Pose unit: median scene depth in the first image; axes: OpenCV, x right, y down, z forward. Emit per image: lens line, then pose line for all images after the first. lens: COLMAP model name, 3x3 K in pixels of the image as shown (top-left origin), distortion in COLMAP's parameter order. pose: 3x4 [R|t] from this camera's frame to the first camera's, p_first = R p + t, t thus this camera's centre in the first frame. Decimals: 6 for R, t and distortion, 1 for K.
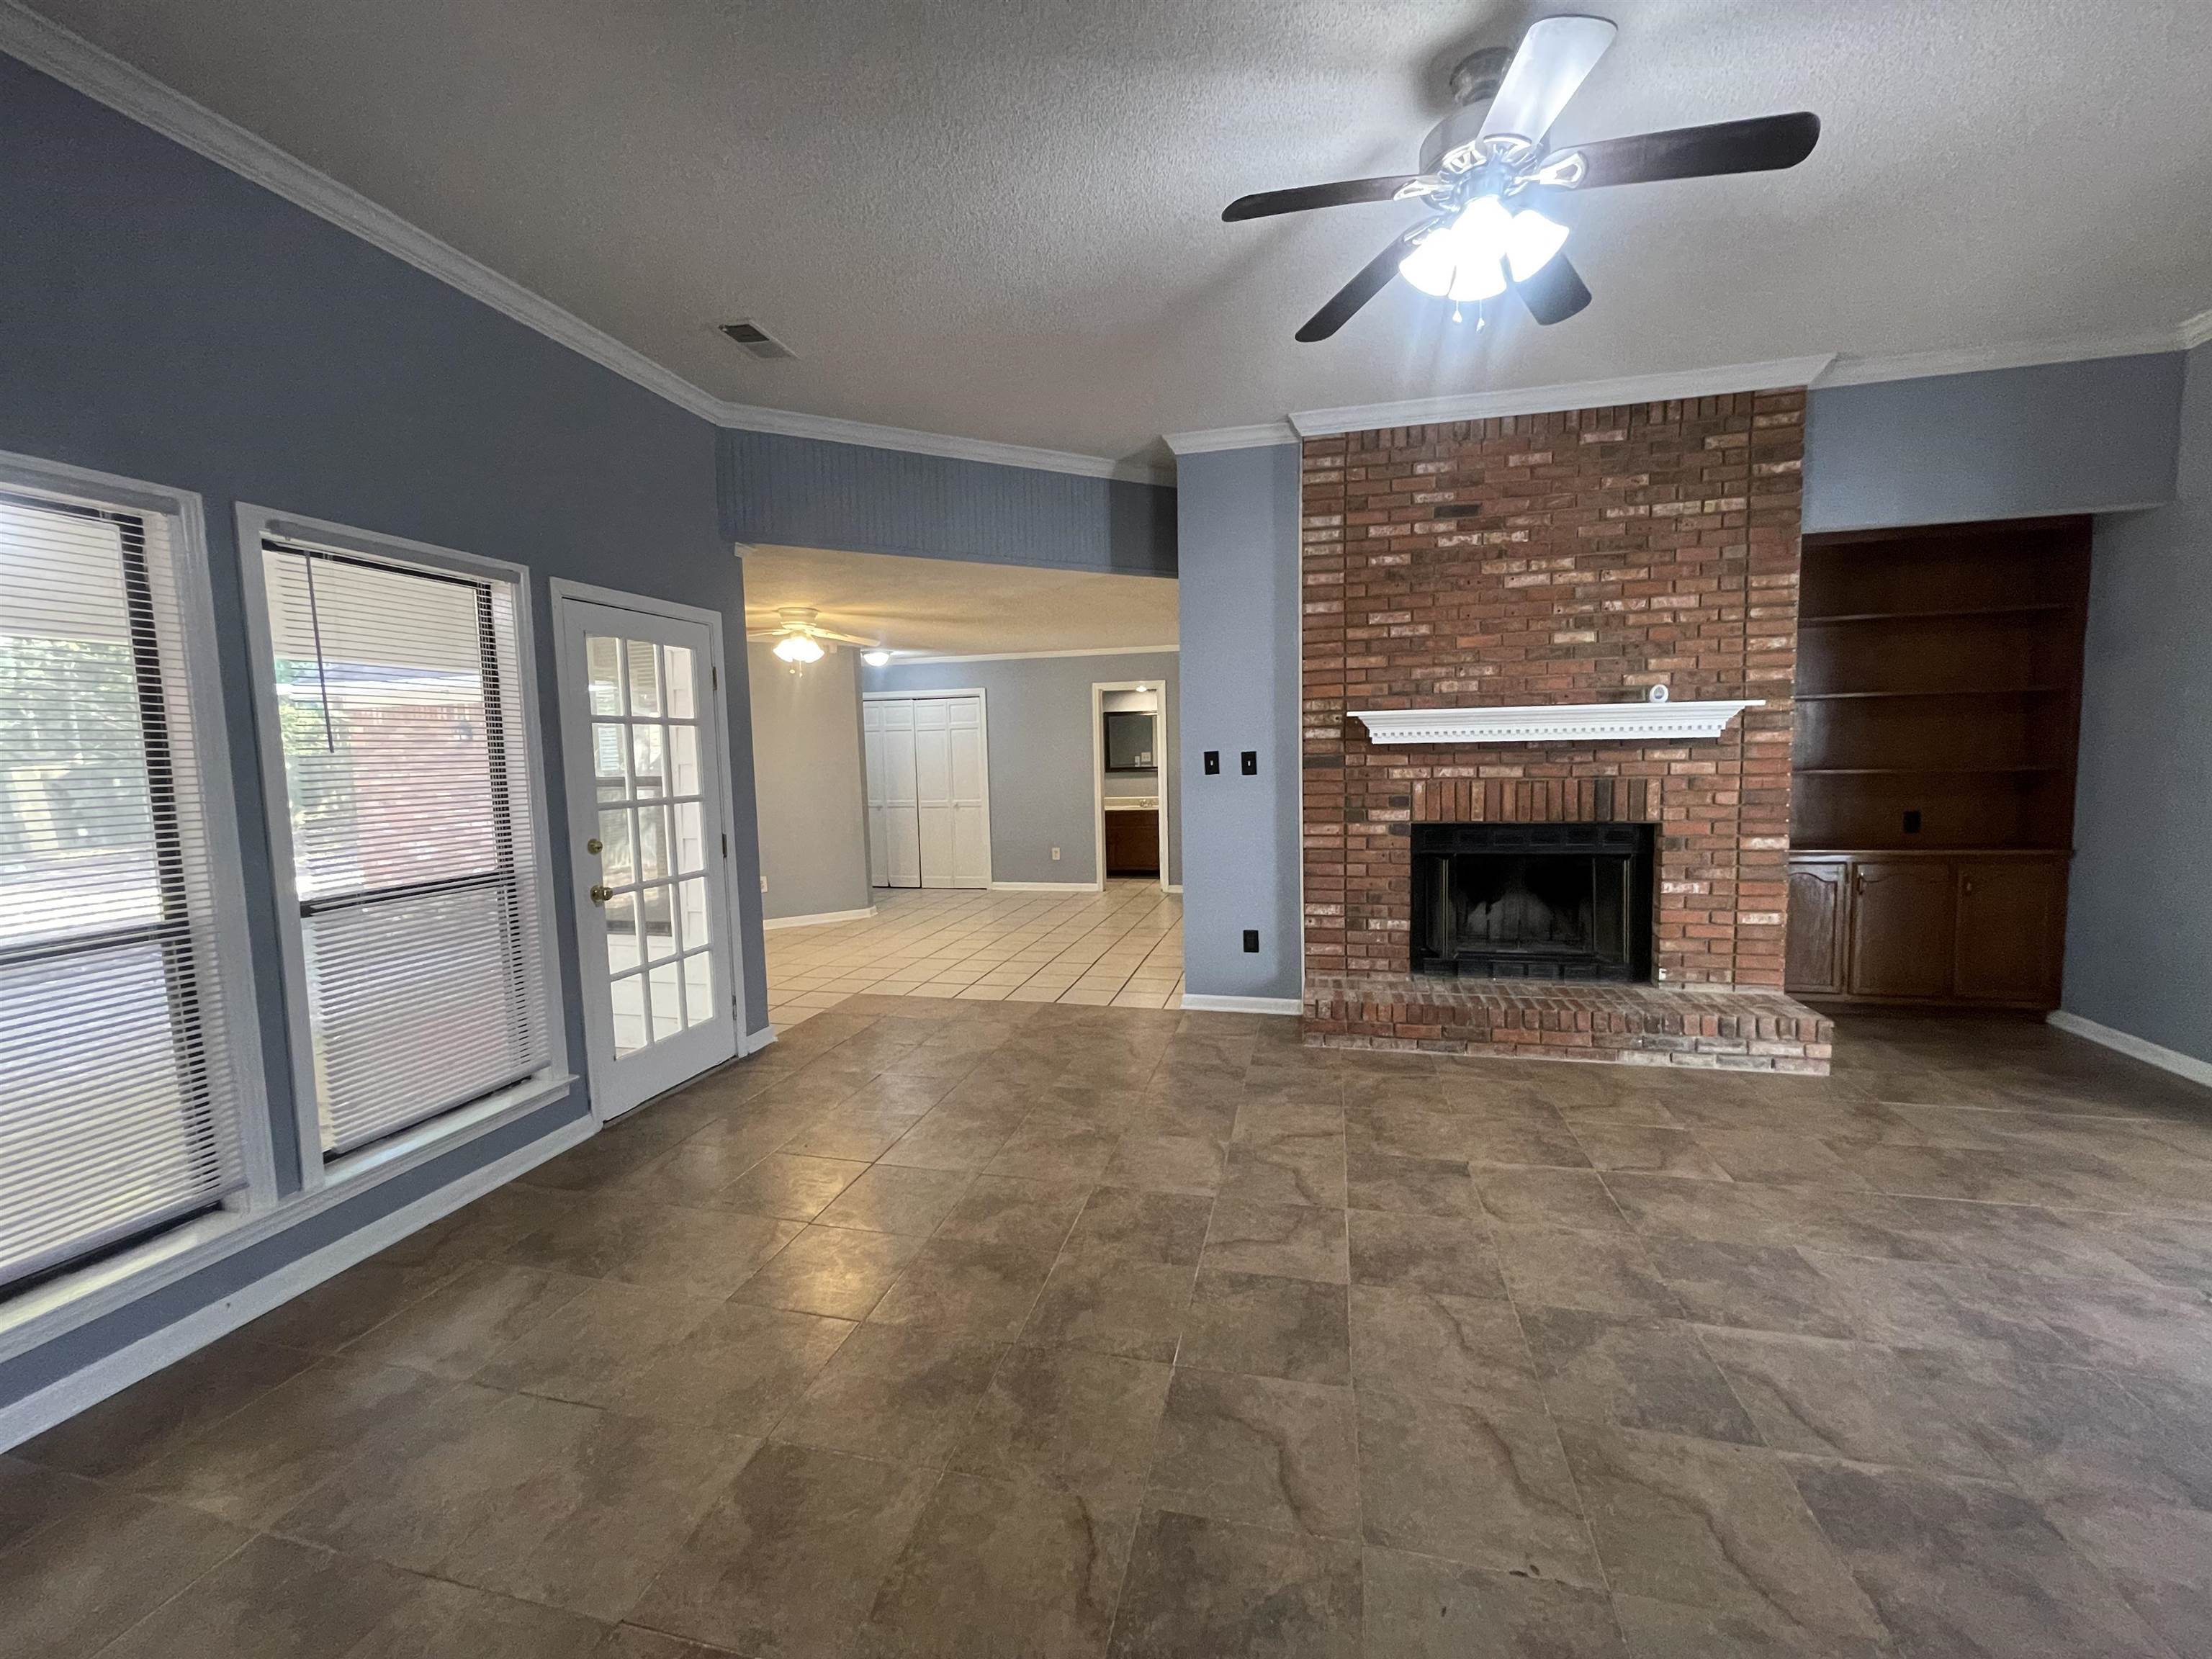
lens RADIAL K [[893.6, 0, 1110.1], [0, 893.6, 823.1], [0, 0, 1]] dist [-0.001872, 0.001907]
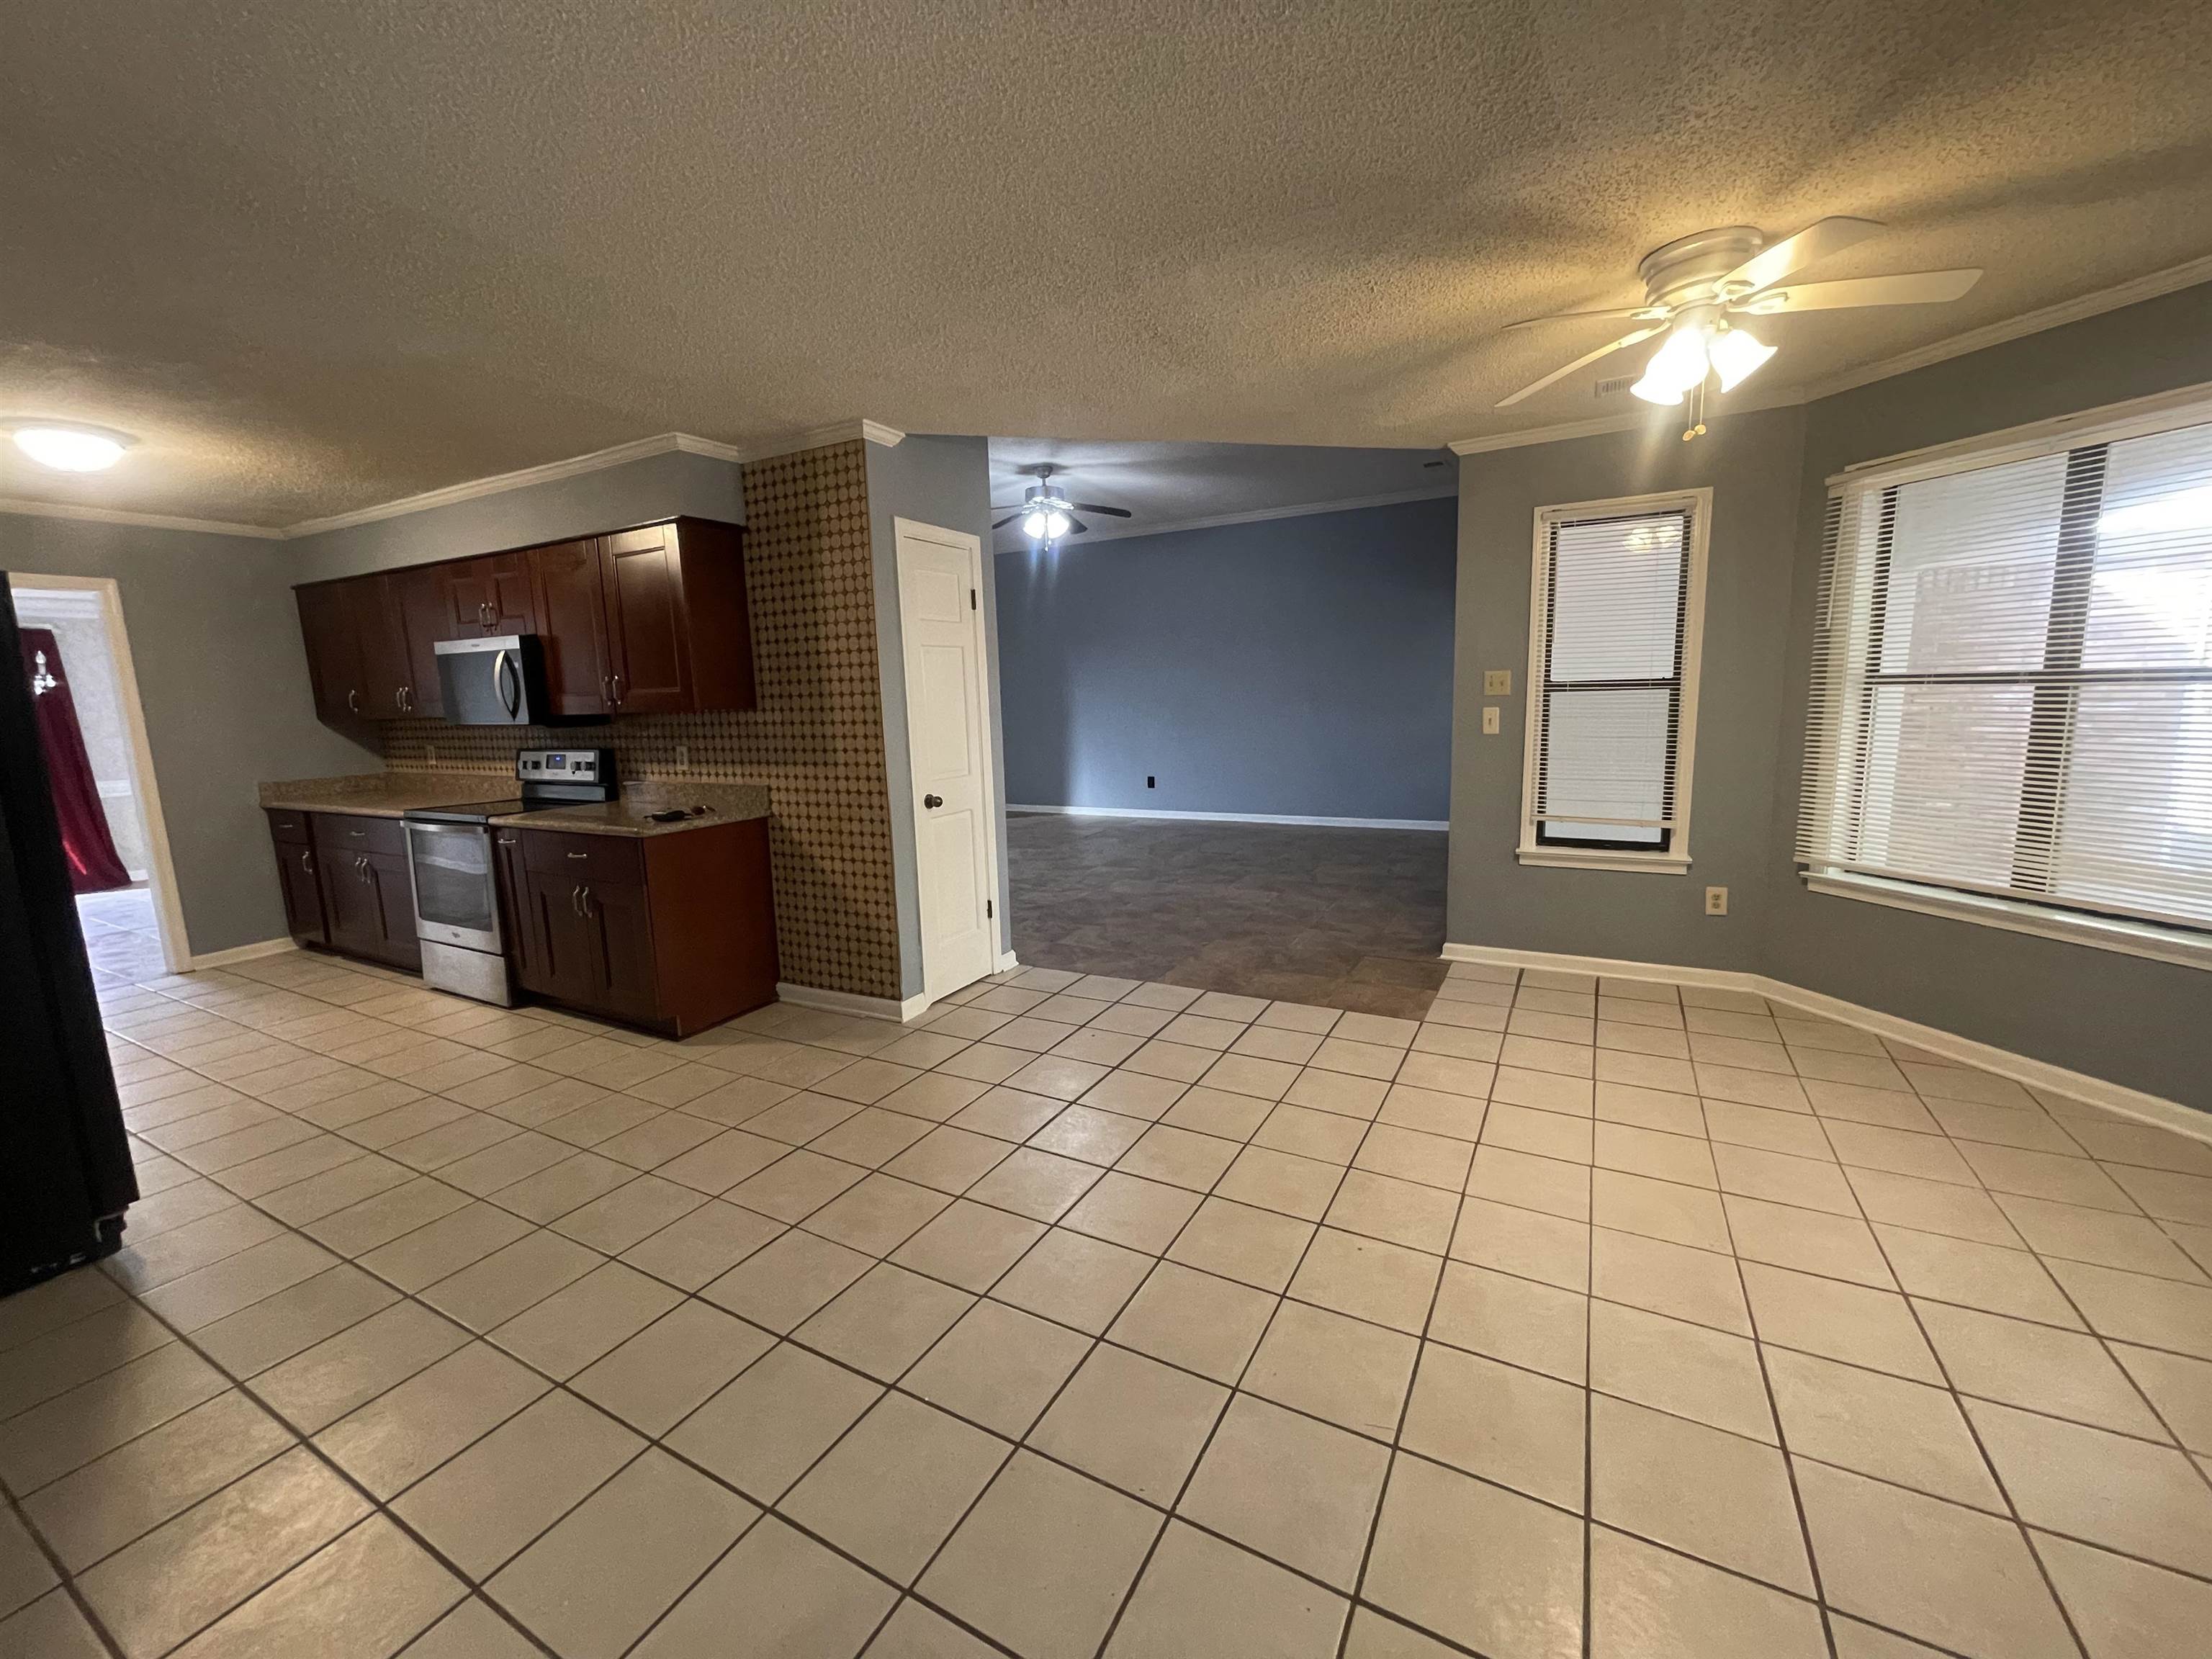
lens RADIAL K [[893.6, 0, 1107.5], [0, 893.6, 825.4], [0, 0, 1]] dist [-0.001872, 0.001907]
pose [[-0.966600, 0.014968, 0.255852, -0.293961], [0.074454, 0.971639, 0.224440, -0.158346], [-0.245236, 0.235993, -0.940301, 2.125123]]
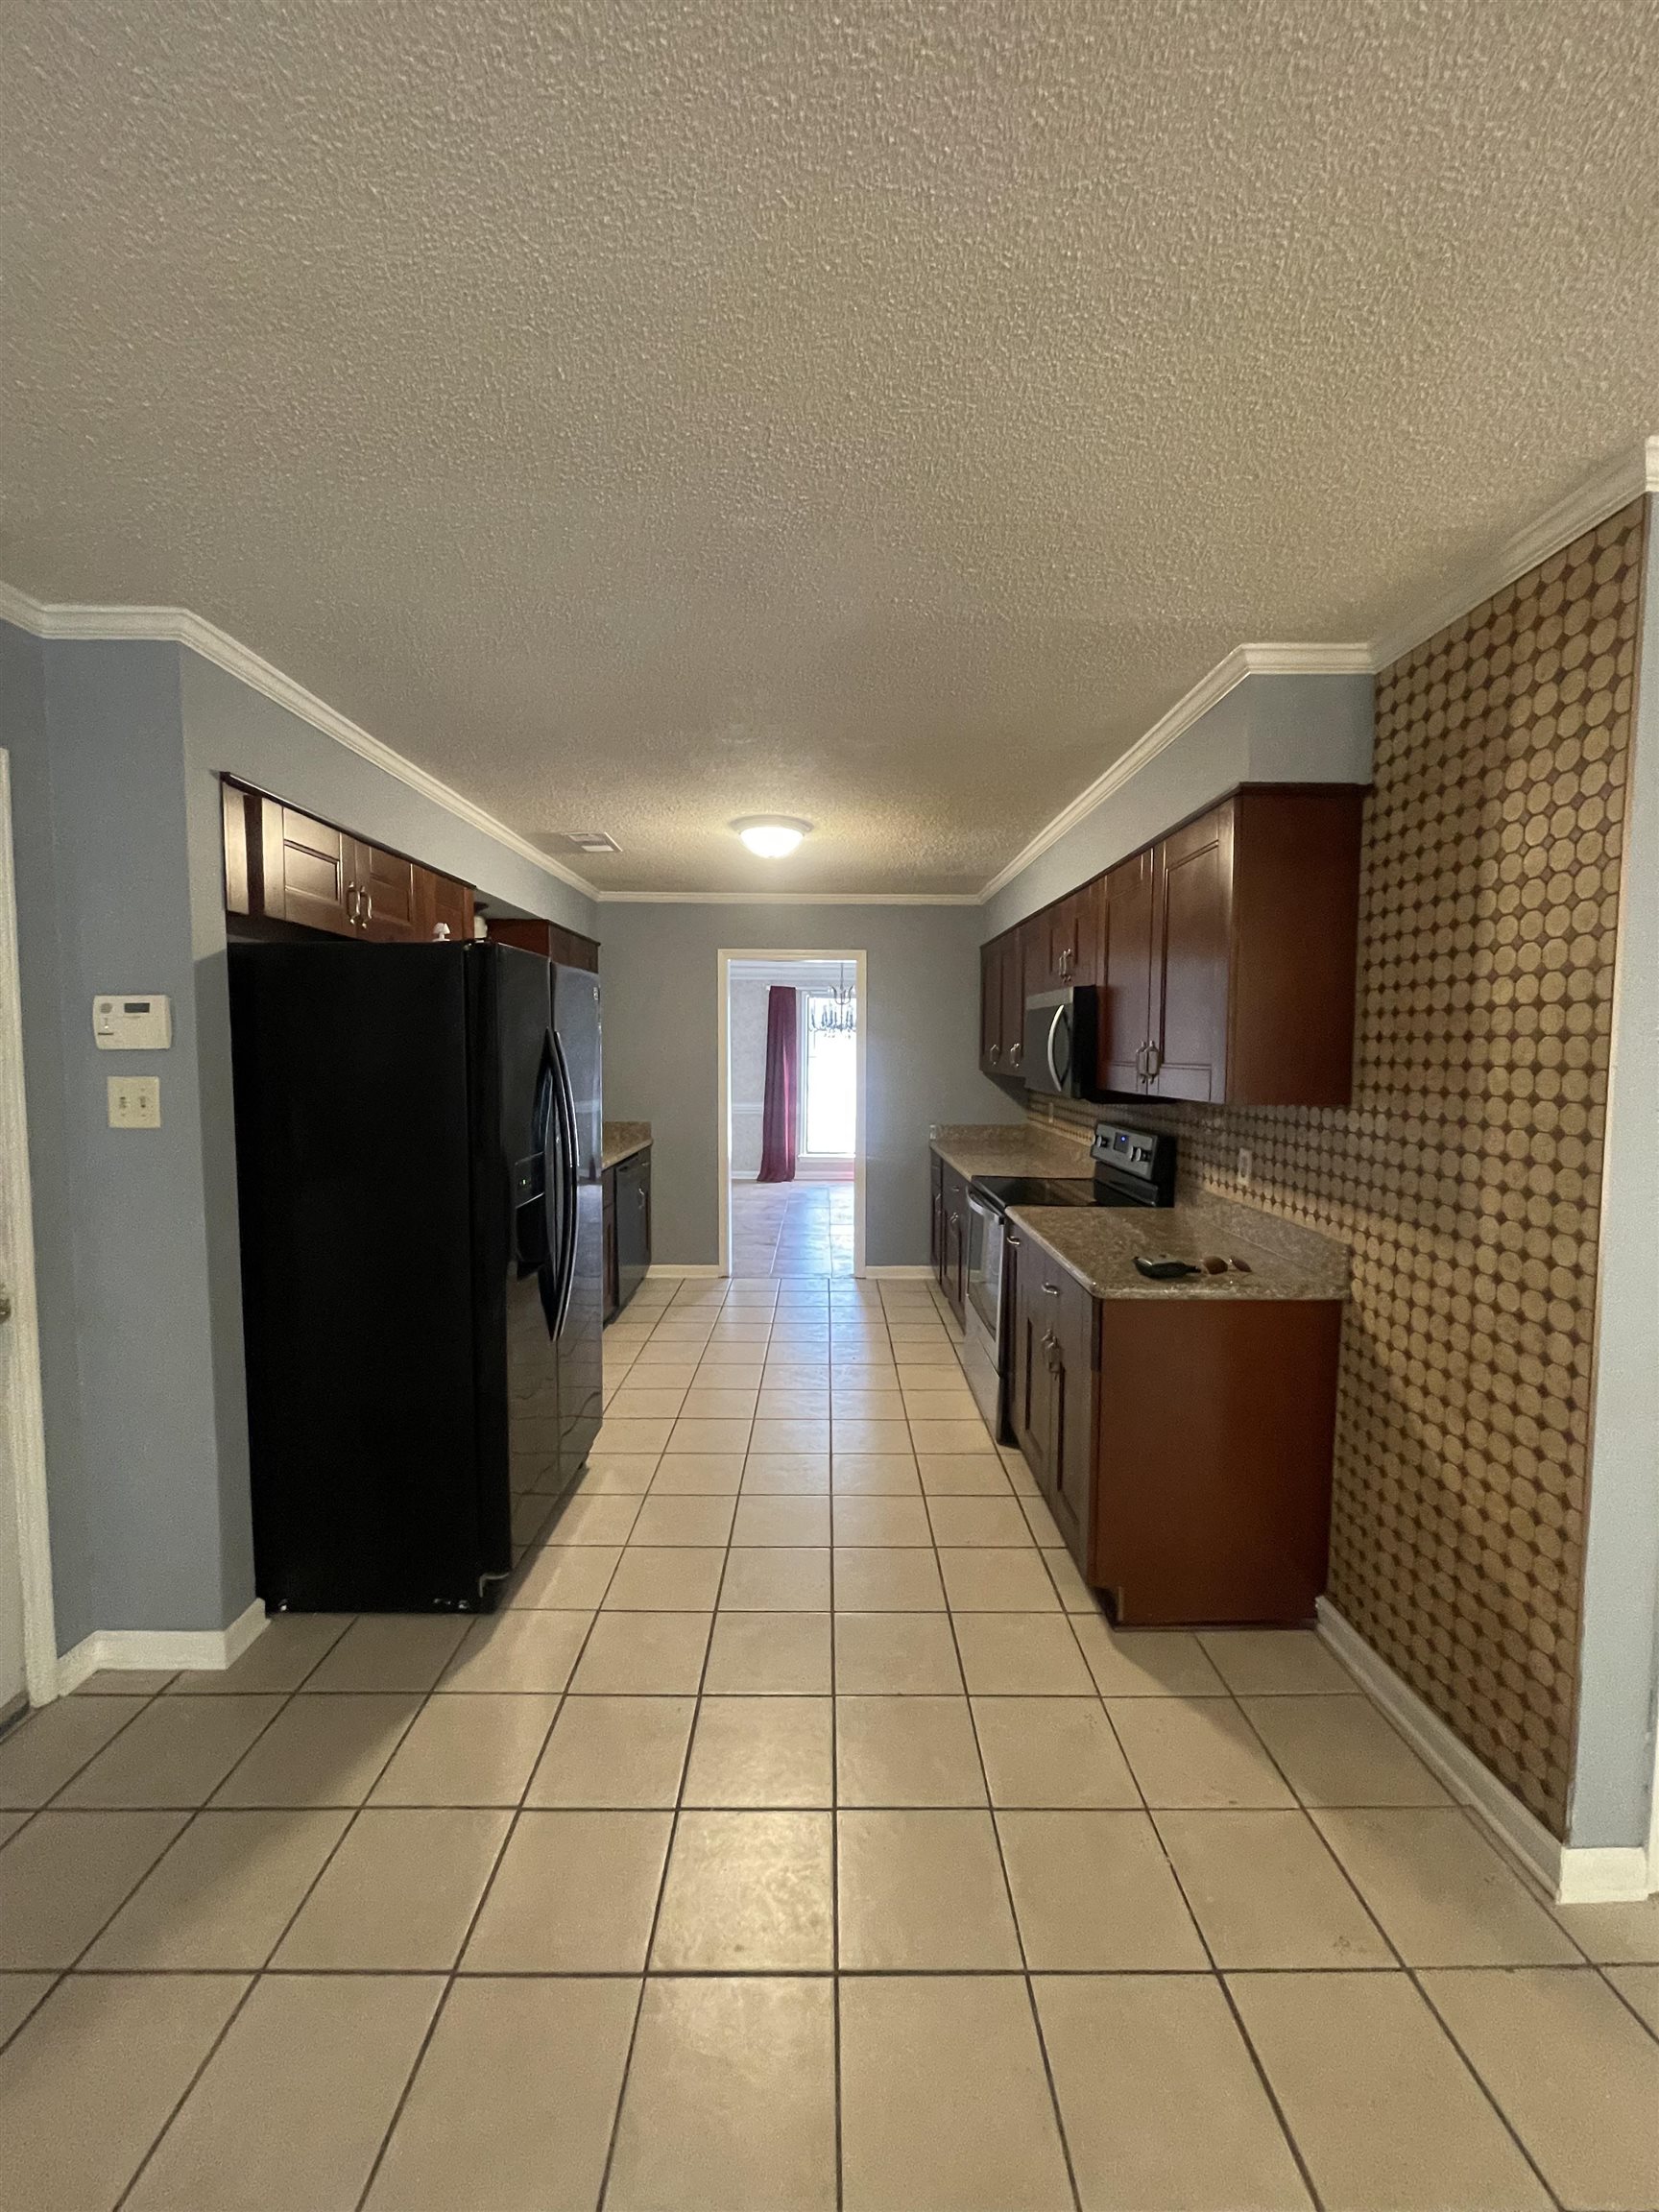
lens RADIAL K [[893.6, 0, 835.7], [0, 893.6, 1101.6], [0, 0, 1]] dist [-0.001872, 0.001907]
pose [[-0.251784, -0.036227, 0.967105, -0.129651], [0.079434, 0.995154, 0.057958, -0.151438], [-0.964518, 0.091413, -0.247686, 1.721199]]
